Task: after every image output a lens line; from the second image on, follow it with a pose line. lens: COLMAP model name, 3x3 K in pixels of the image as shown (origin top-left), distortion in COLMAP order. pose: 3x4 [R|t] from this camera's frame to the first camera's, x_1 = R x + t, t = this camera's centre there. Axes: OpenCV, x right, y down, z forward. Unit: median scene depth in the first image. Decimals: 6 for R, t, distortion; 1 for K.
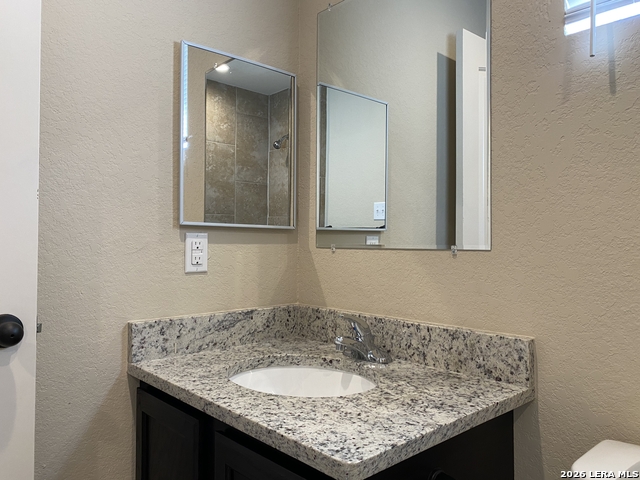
lens RADIAL K [[491.4, 0, 319.2], [0, 491.4, 239.0], [0, 0, 1]] dist [0.019325, -0.028284]
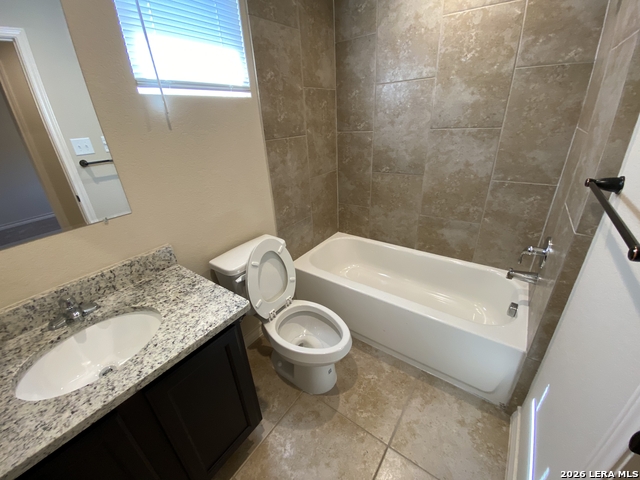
lens RADIAL K [[259.7, 0, 317.9], [0, 259.7, 237.6], [0, 0, 1]] dist [0.012546, -0.012450]
pose [[-0.194406, -0.402659, 0.894467, -0.771329], [0.045996, 0.907120, 0.418352, -0.299059], [-0.979842, 0.122472, -0.157829, 0.553184]]
